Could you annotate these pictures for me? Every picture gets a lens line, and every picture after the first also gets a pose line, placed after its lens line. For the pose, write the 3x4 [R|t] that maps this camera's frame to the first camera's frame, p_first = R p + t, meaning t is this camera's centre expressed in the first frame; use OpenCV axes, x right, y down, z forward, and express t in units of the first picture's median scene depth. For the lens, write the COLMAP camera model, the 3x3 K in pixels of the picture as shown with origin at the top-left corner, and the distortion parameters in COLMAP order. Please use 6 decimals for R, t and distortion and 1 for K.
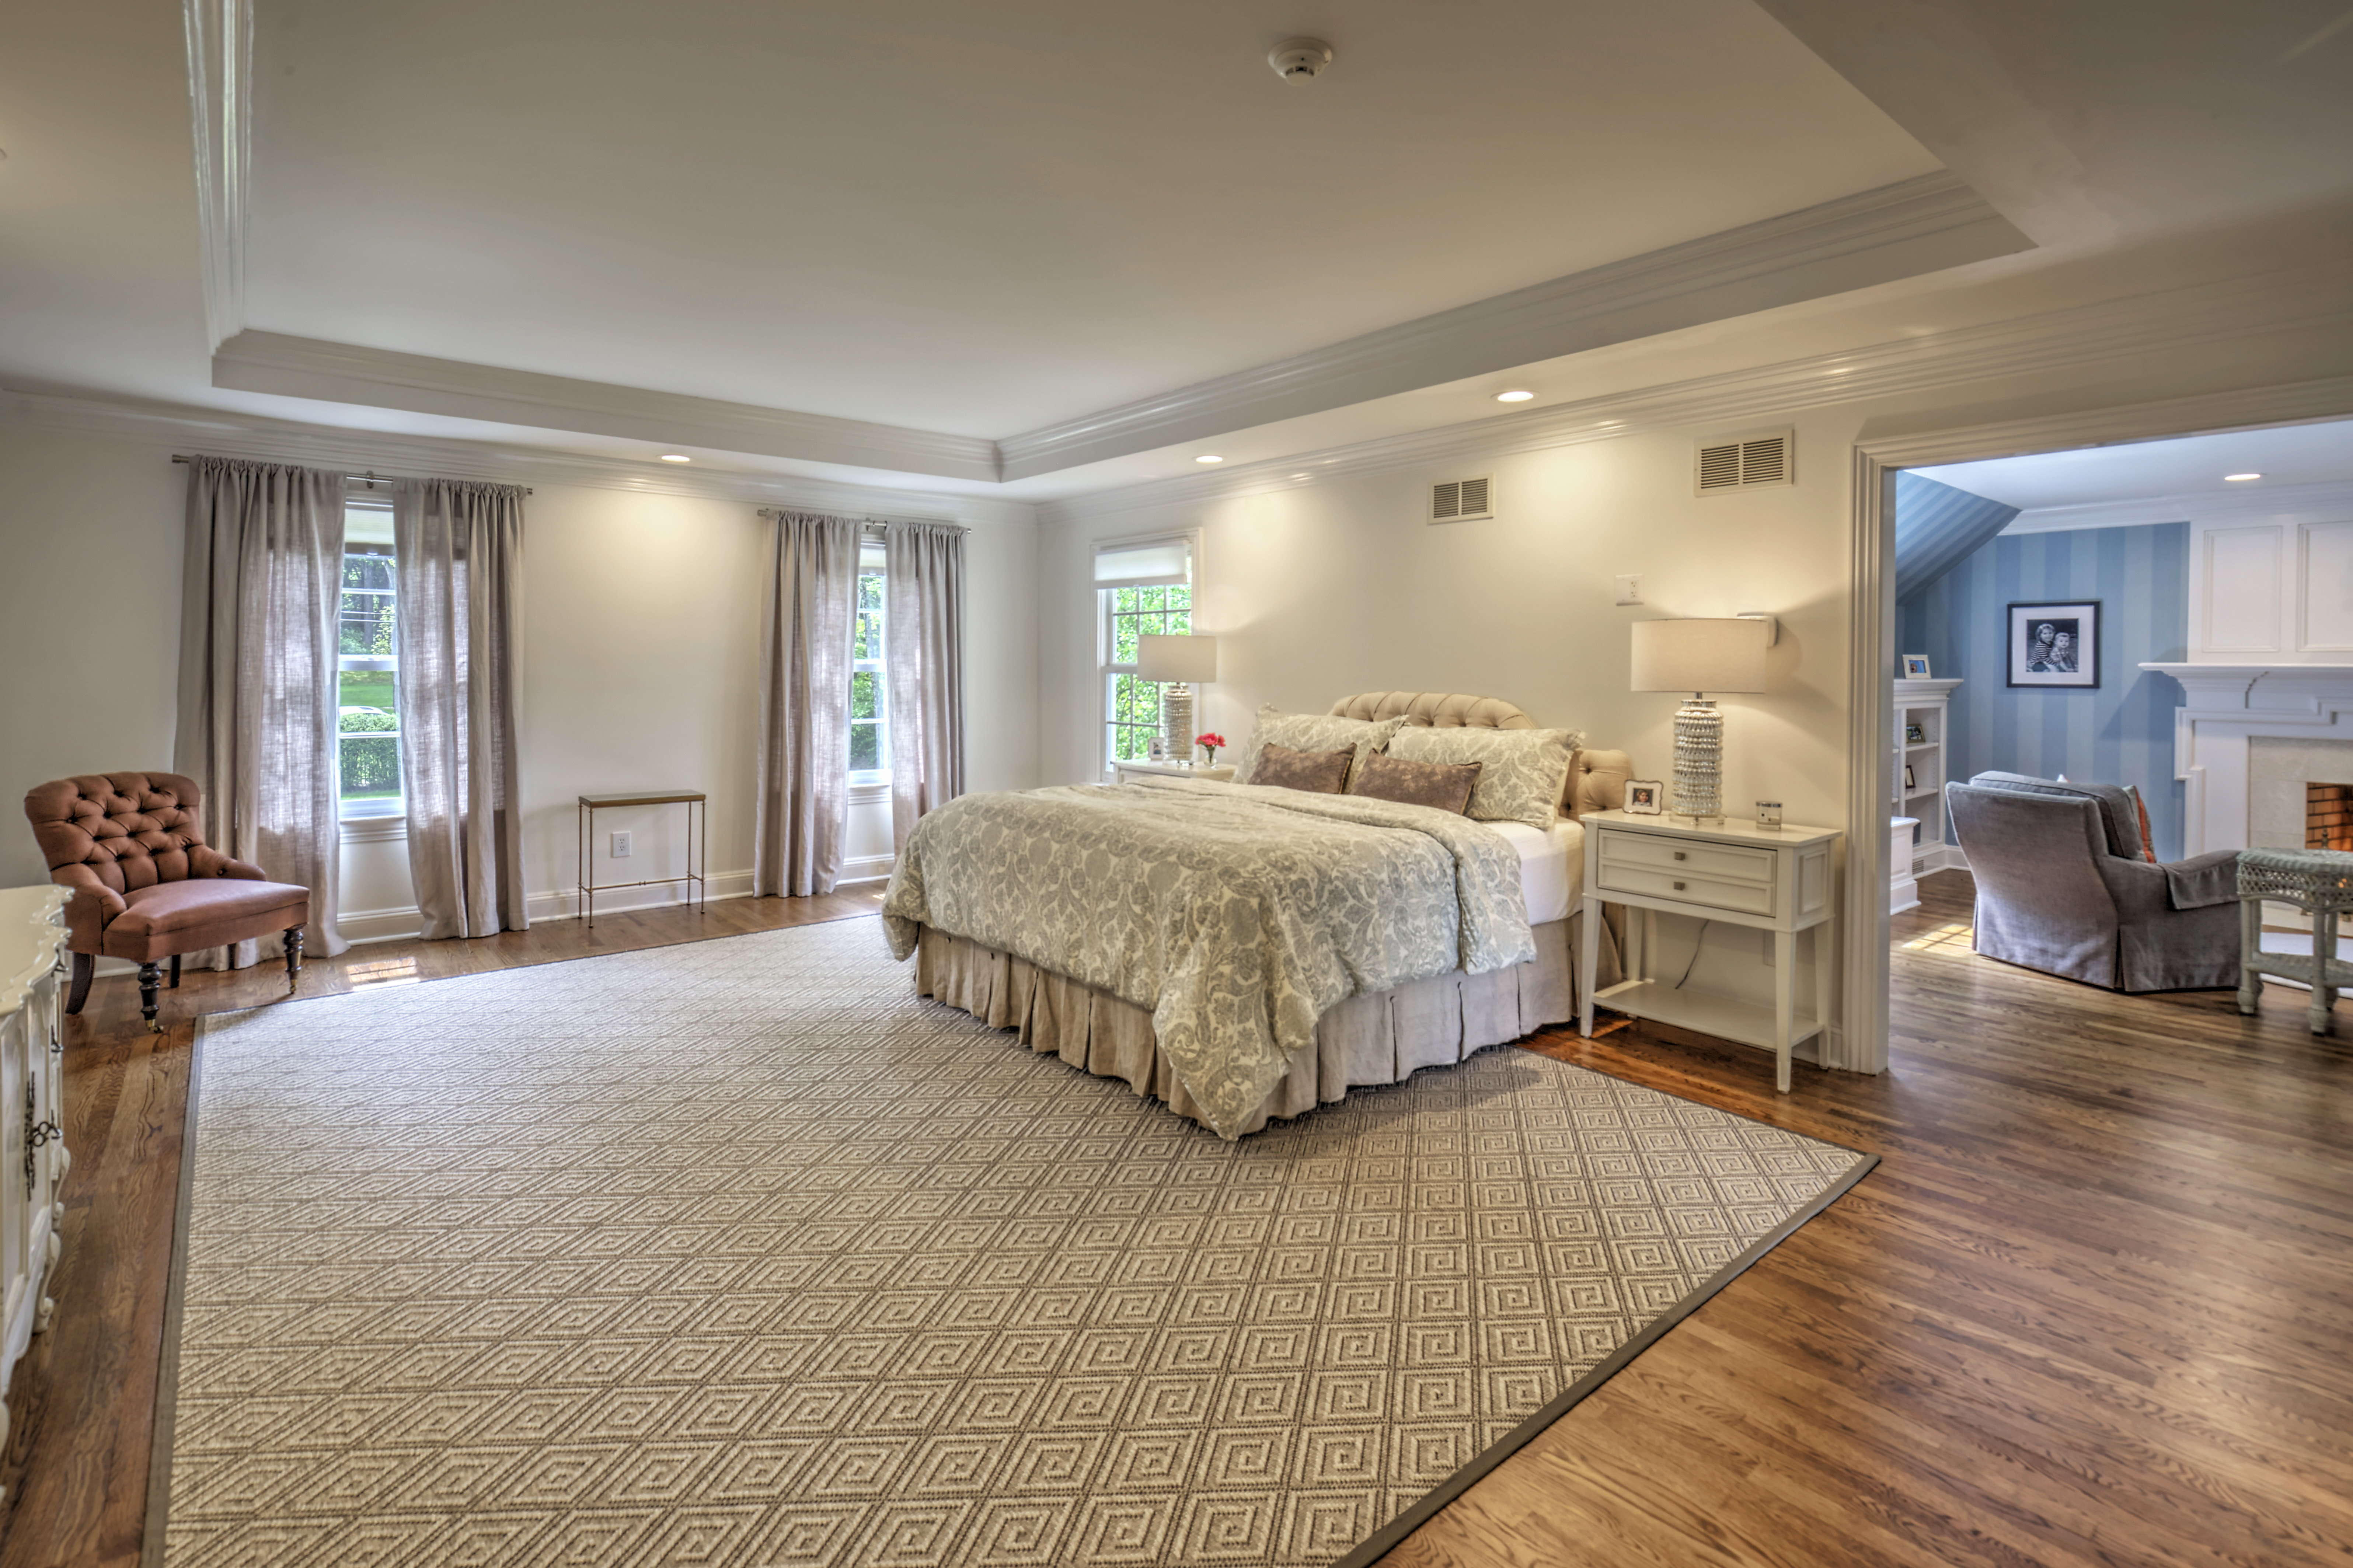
lens RADIAL K [[1118.6, 0, 1157.5], [0, 1118.6, 674.2], [0, 0, 1]] dist [-0.002724, -0.000783]
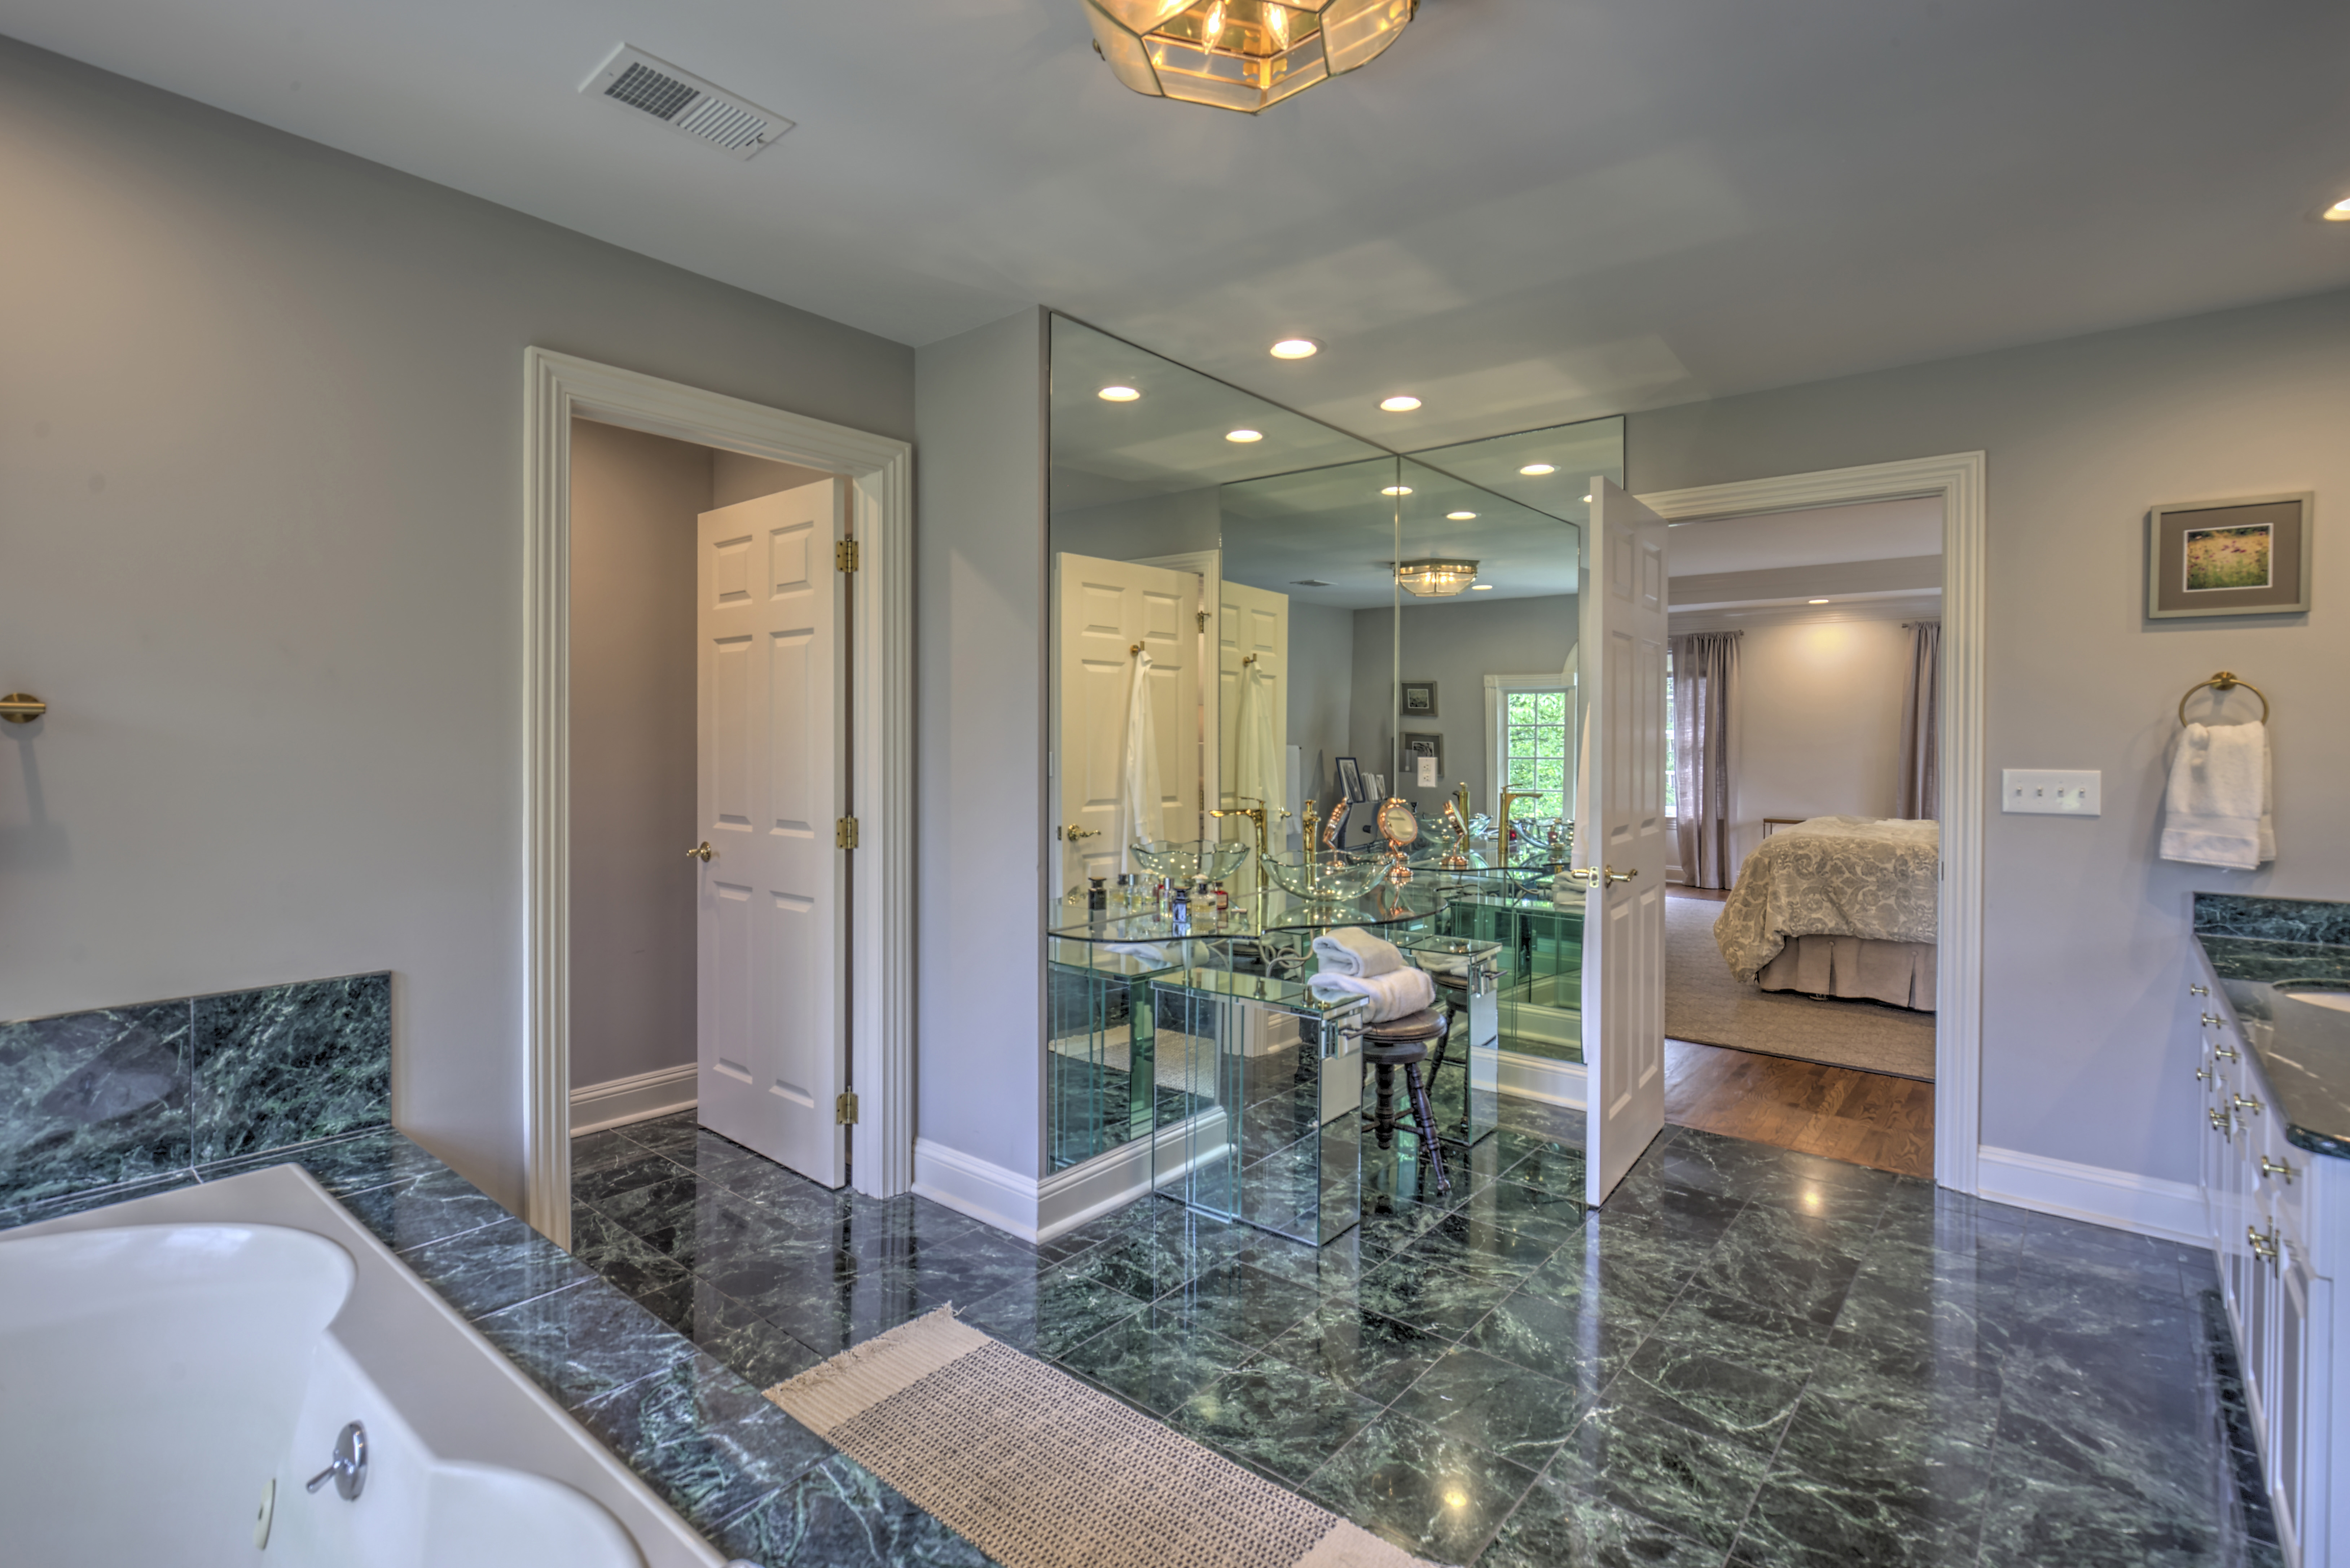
lens RADIAL K [[1117.3, 0, 1185.7], [0, 1117.3, 747.2], [0, 0, 1]] dist [-0.002724, -0.000783]
pose [[0.194603, 0.004687, -0.980871, 0.980594], [-0.013772, 0.999903, 0.002046, 0.017872], [0.980785, 0.013111, 0.194649, -0.160197]]
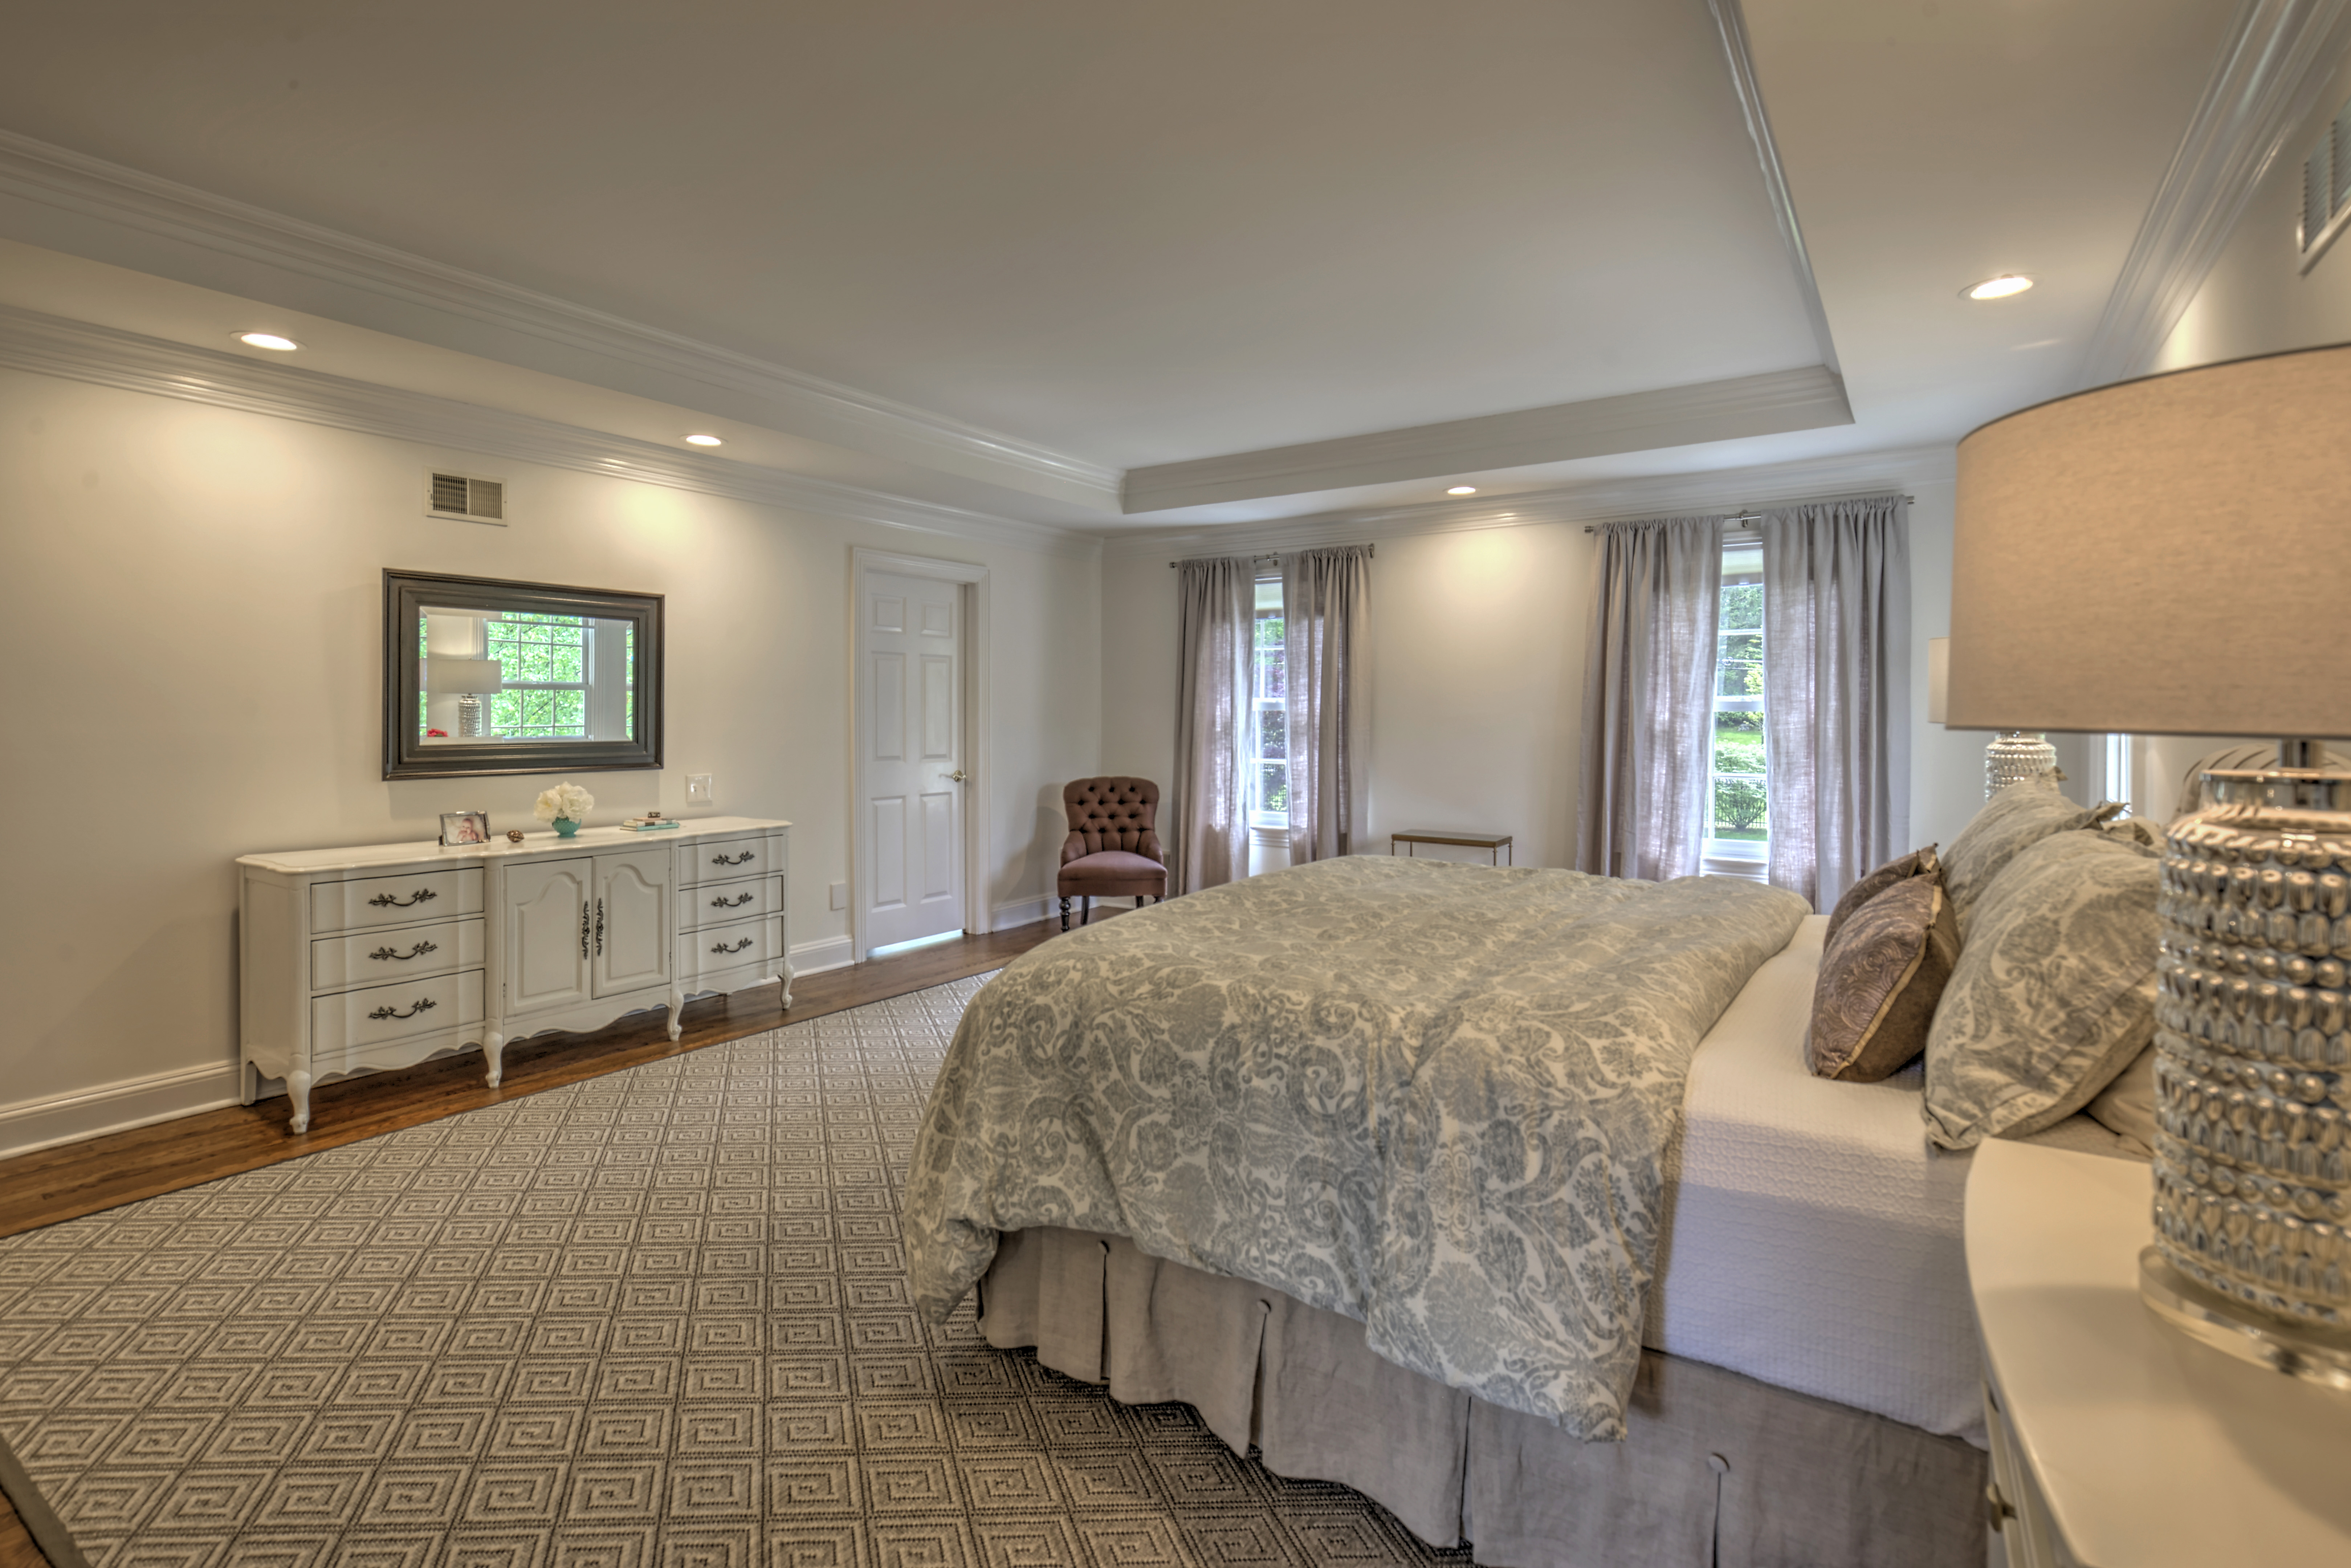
lens RADIAL K [[1117.8, 0, 1199.0], [0, 1117.8, 725.8], [0, 0, 1]] dist [-0.002724, -0.000783]
pose [[0.293293, 0.005888, -0.956004, 0.466743], [-0.009275, 0.999951, 0.003313, 0.010995], [0.955978, 0.007895, 0.293334, 0.541587]]
